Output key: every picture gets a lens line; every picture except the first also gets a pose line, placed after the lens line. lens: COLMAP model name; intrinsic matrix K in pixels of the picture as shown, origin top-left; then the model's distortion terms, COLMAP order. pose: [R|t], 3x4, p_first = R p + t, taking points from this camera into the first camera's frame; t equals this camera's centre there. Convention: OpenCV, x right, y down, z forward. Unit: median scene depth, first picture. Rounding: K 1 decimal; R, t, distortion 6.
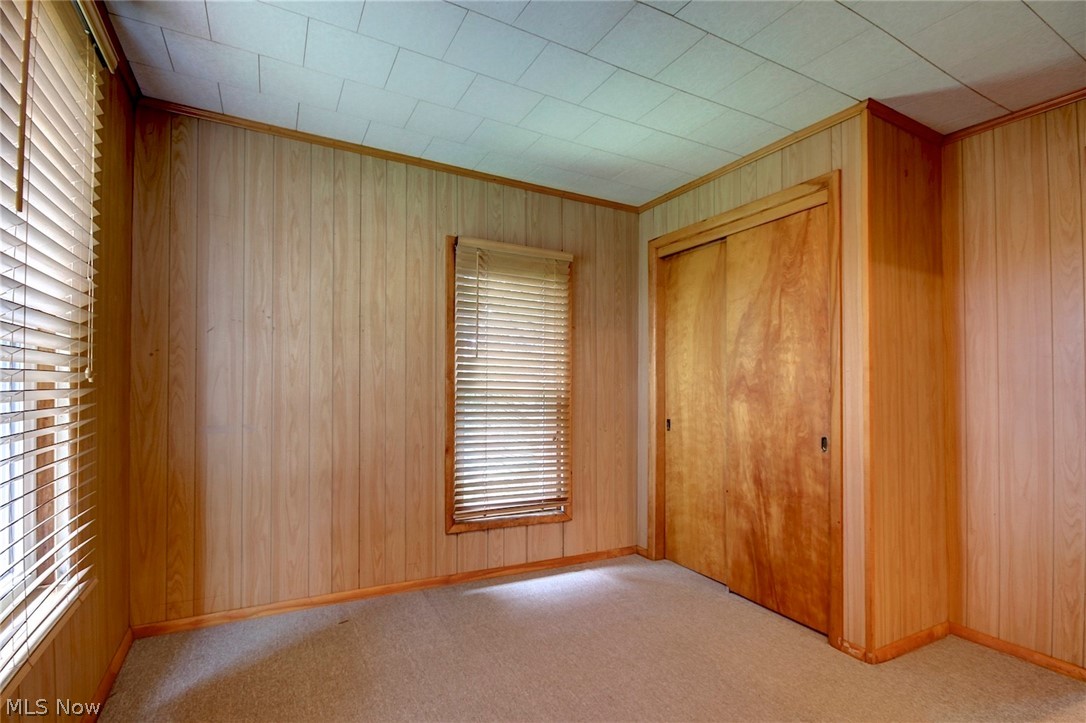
lens RADIAL K [[527.9, 0, 543.6], [0, 527.9, 376.7], [0, 0, 1]] dist [-0.001035, -0.000331]
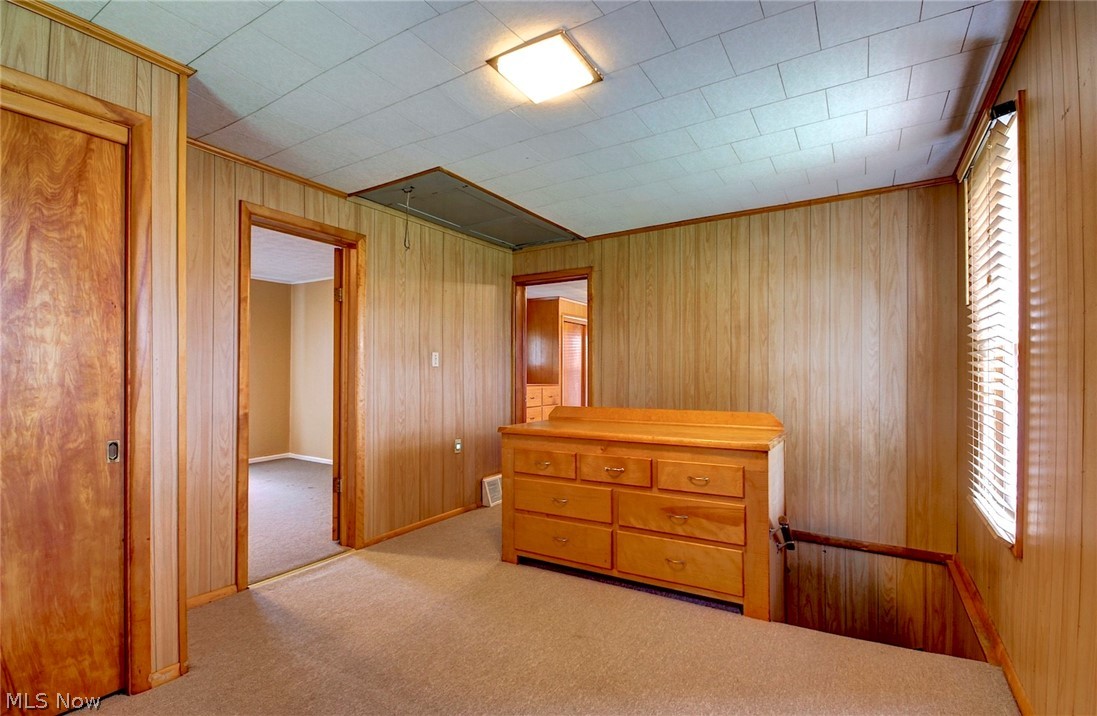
lens RADIAL K [[499.1, 0, 550.7], [0, 499.1, 371.6], [0, 0, 1]] dist [0.000689, 0.000085]
pose [[-0.499466, 0.003629, 0.866326, -0.411325], [-0.013723, 0.999833, -0.012100, 0.010085], [-0.866225, -0.017932, -0.499333, 0.780943]]
